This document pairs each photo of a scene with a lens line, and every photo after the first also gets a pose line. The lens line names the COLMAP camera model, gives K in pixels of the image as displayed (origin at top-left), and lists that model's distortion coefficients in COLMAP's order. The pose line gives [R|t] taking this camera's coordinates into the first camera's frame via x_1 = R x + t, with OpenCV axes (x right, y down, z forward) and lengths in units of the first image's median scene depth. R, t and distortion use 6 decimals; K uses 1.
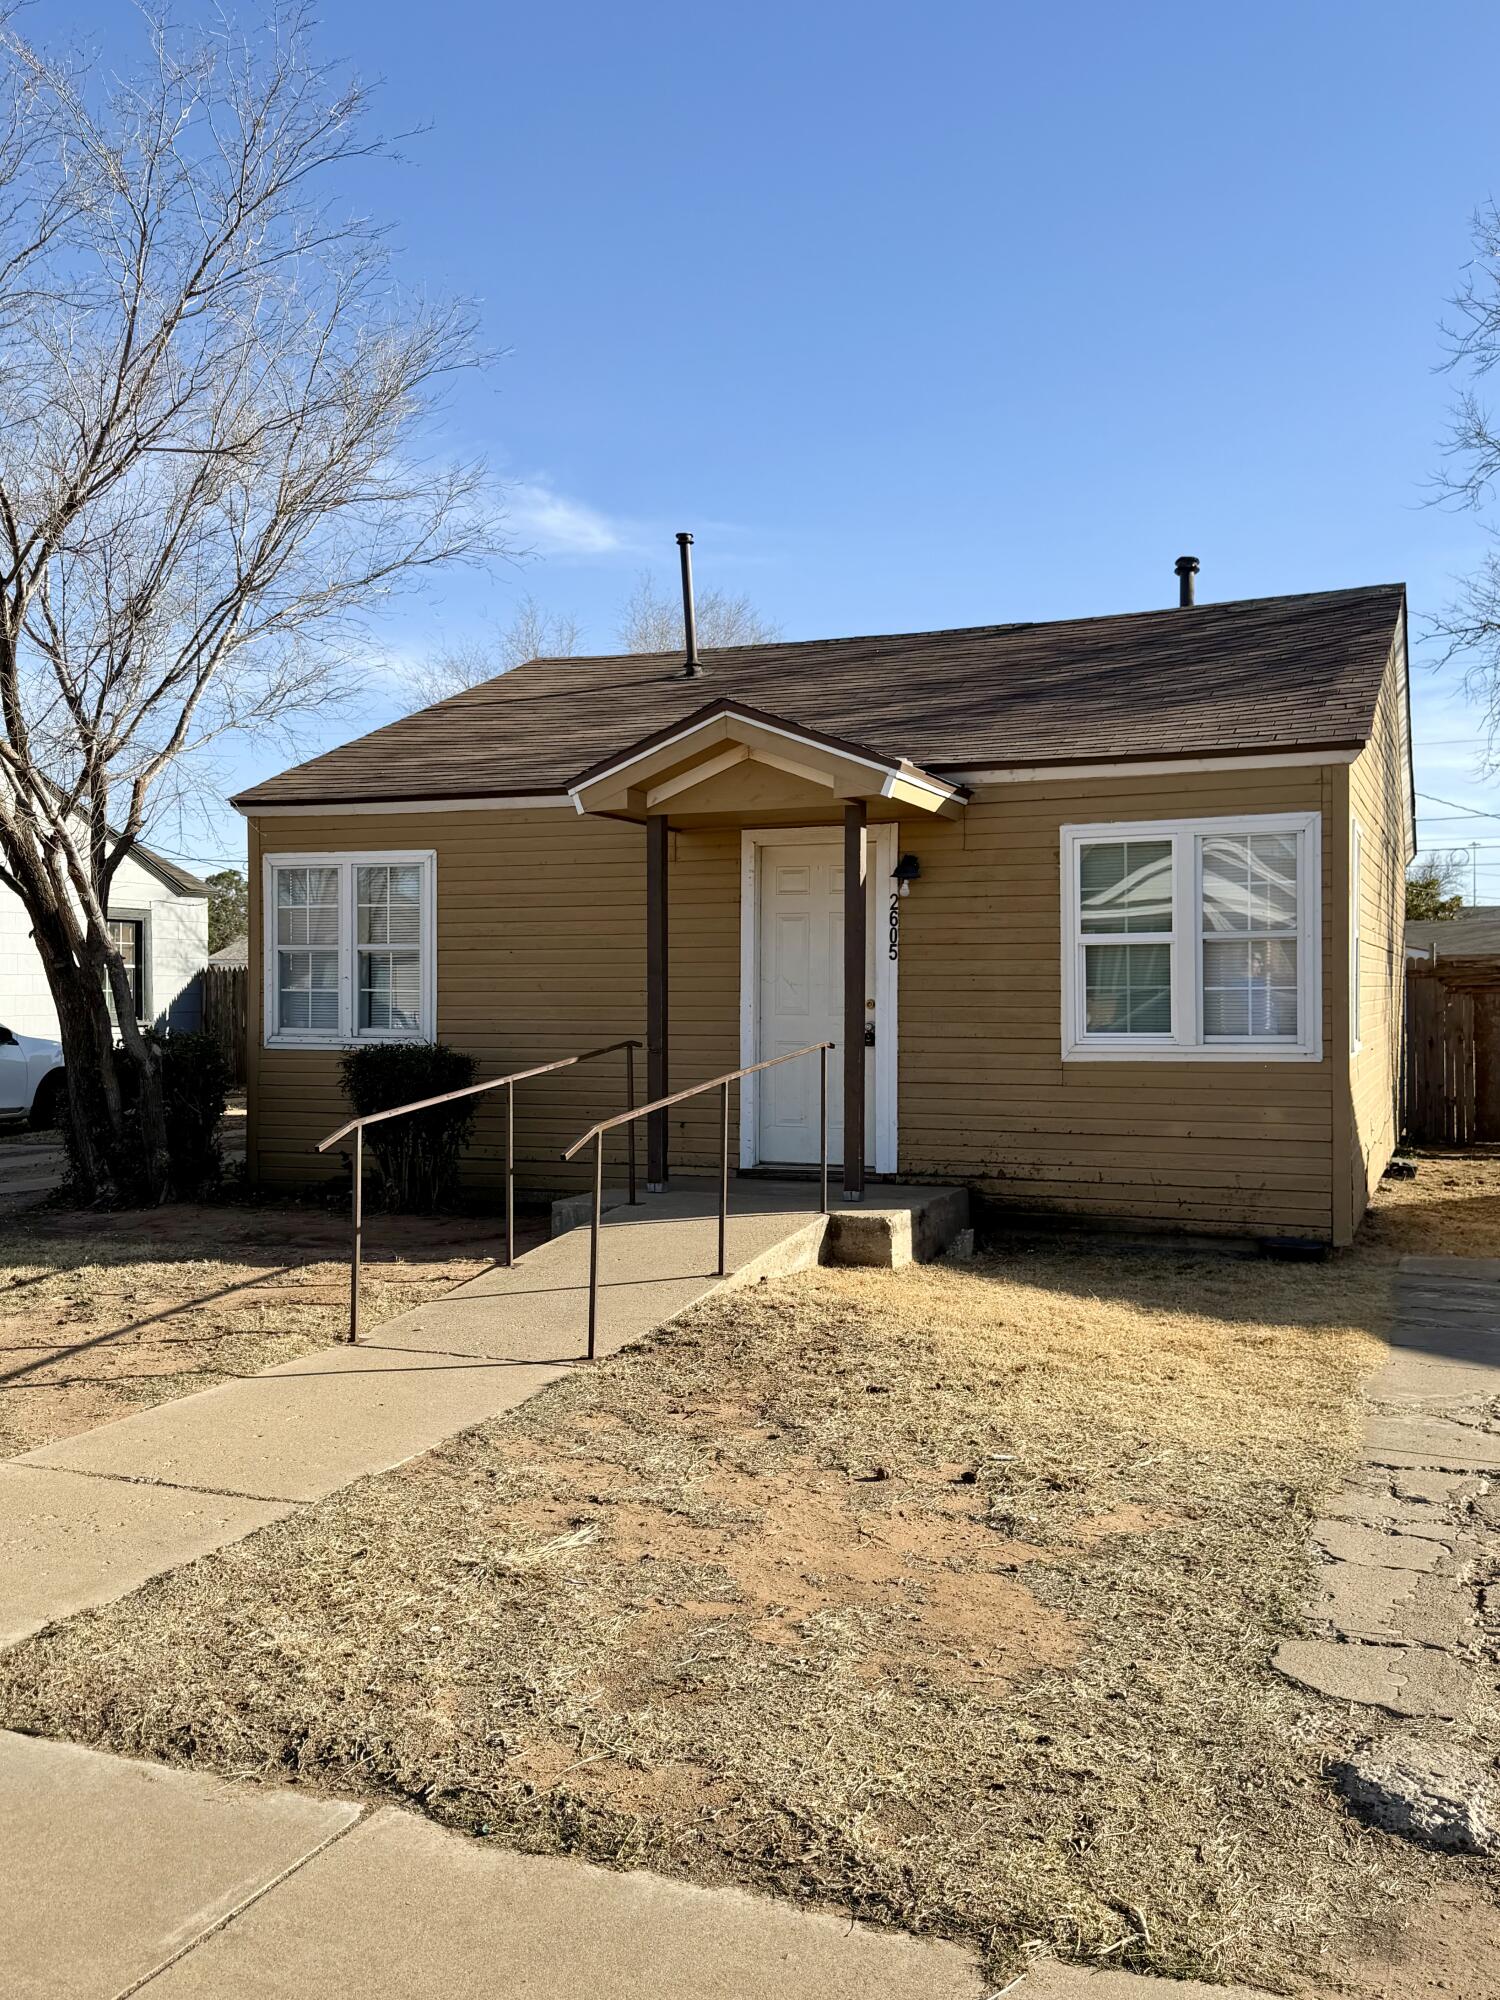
lens RADIAL K [[1932.4, 0, 750.0], [0, 1932.4, 1000.0], [0, 0, 1]] dist [0.231366, -0.584949]
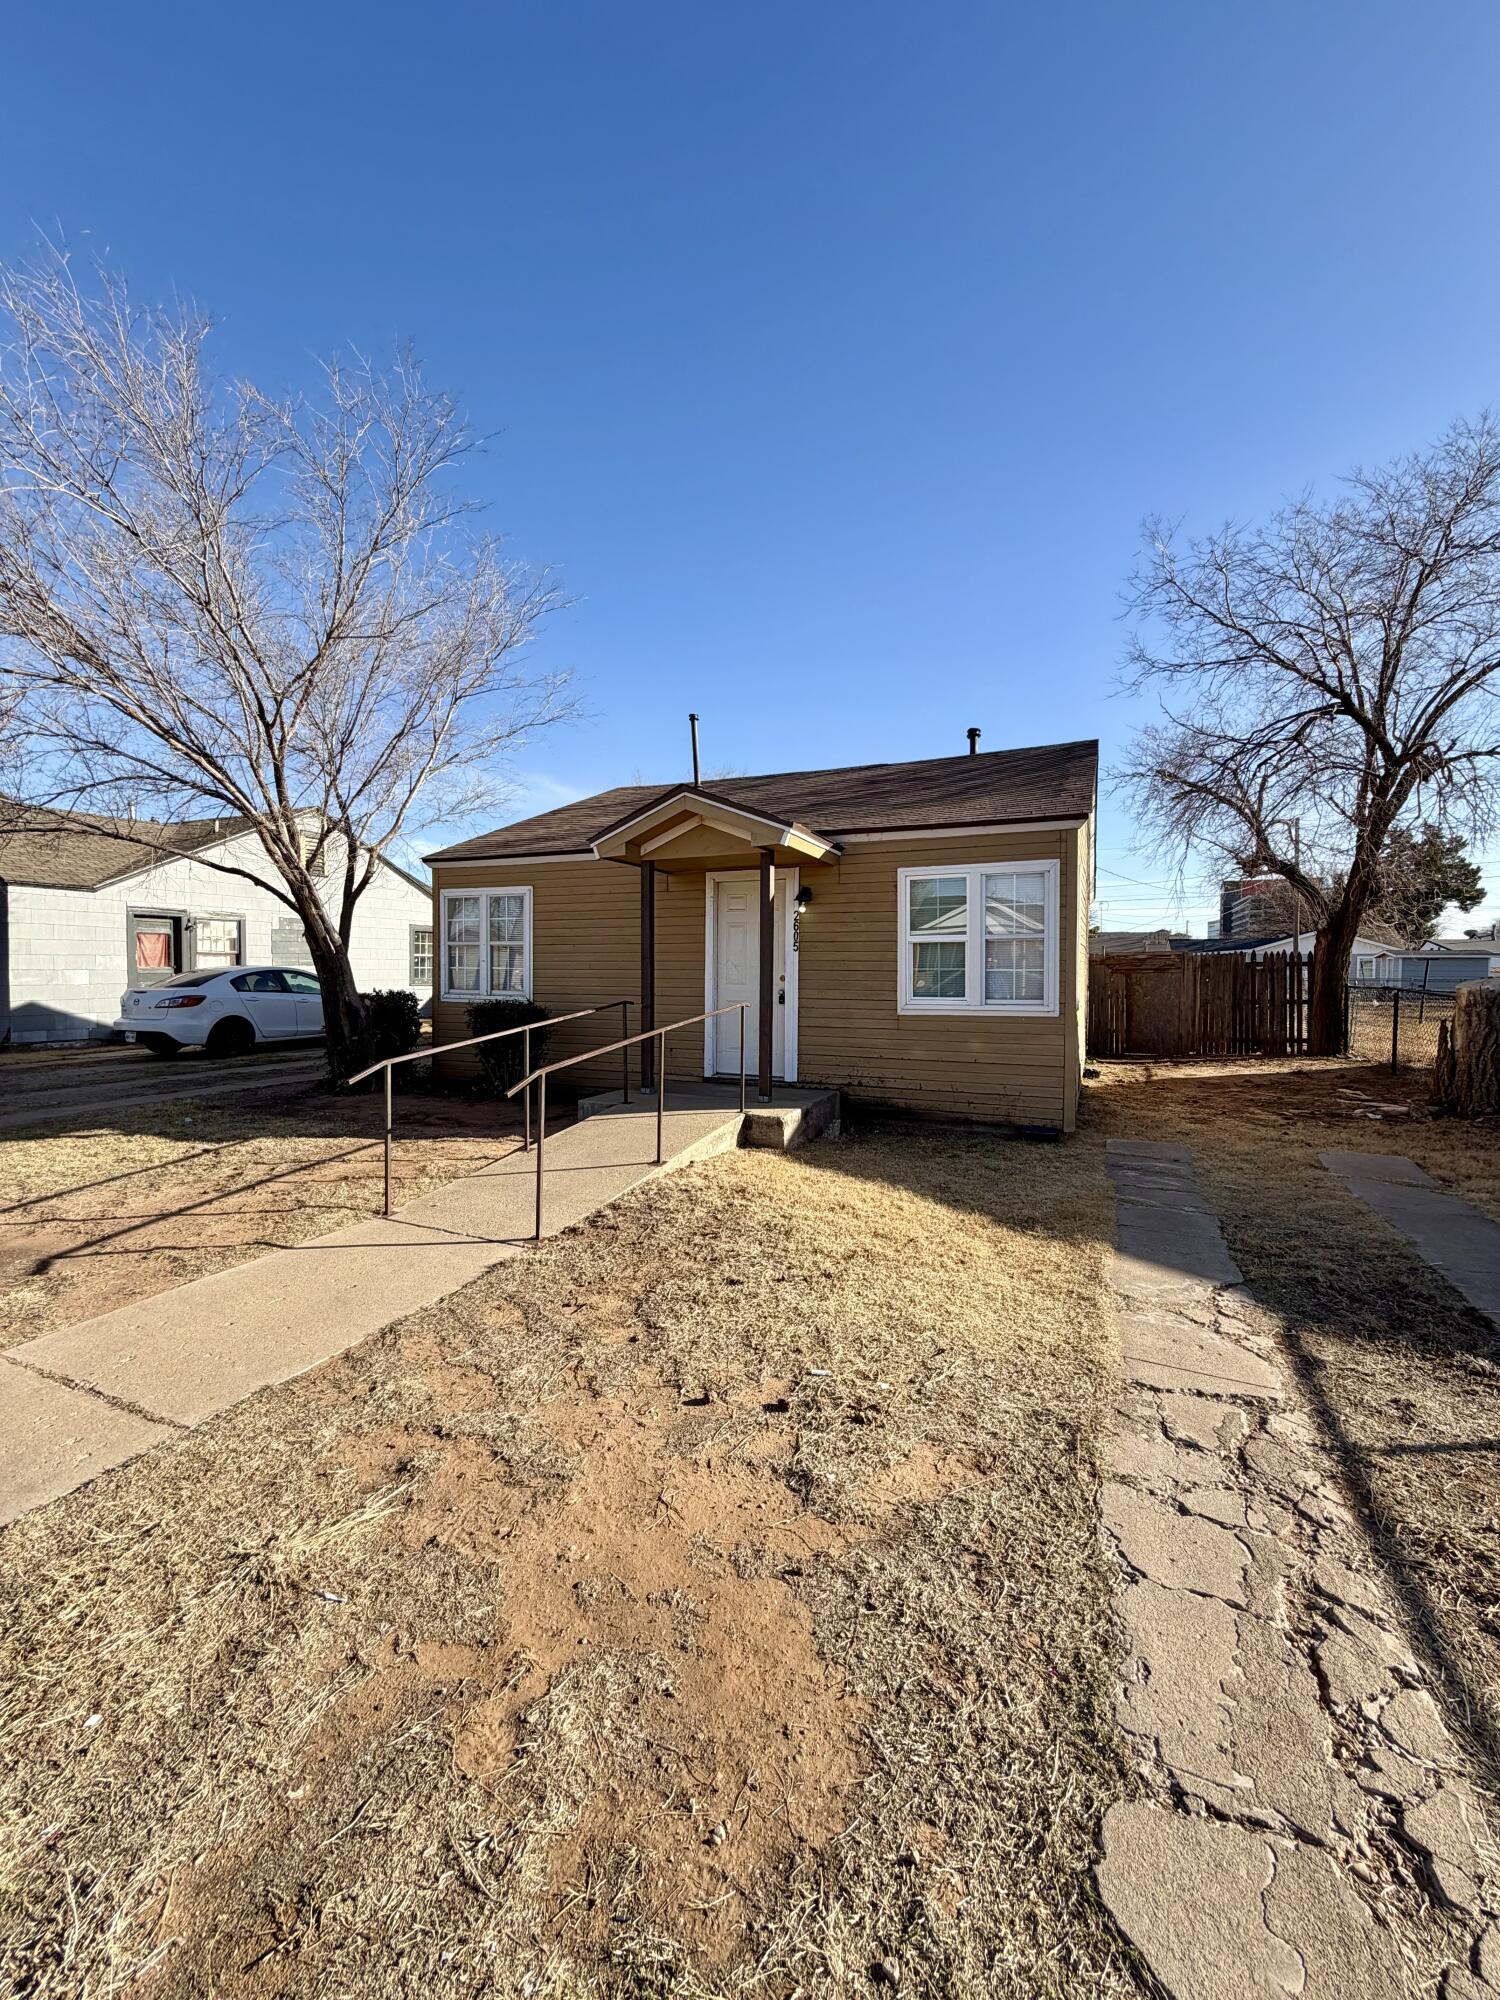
lens RADIAL K [[885.7, 0, 744.5], [0, 885.7, 991.6], [0, 0, 1]] dist [-0.001608, 0.000003]
pose [[0.999583, 0.006060, -0.028244, 0.056156], [-0.005474, 0.999769, 0.020780, -0.002232], [0.028363, -0.020616, 0.999385, 0.271939]]
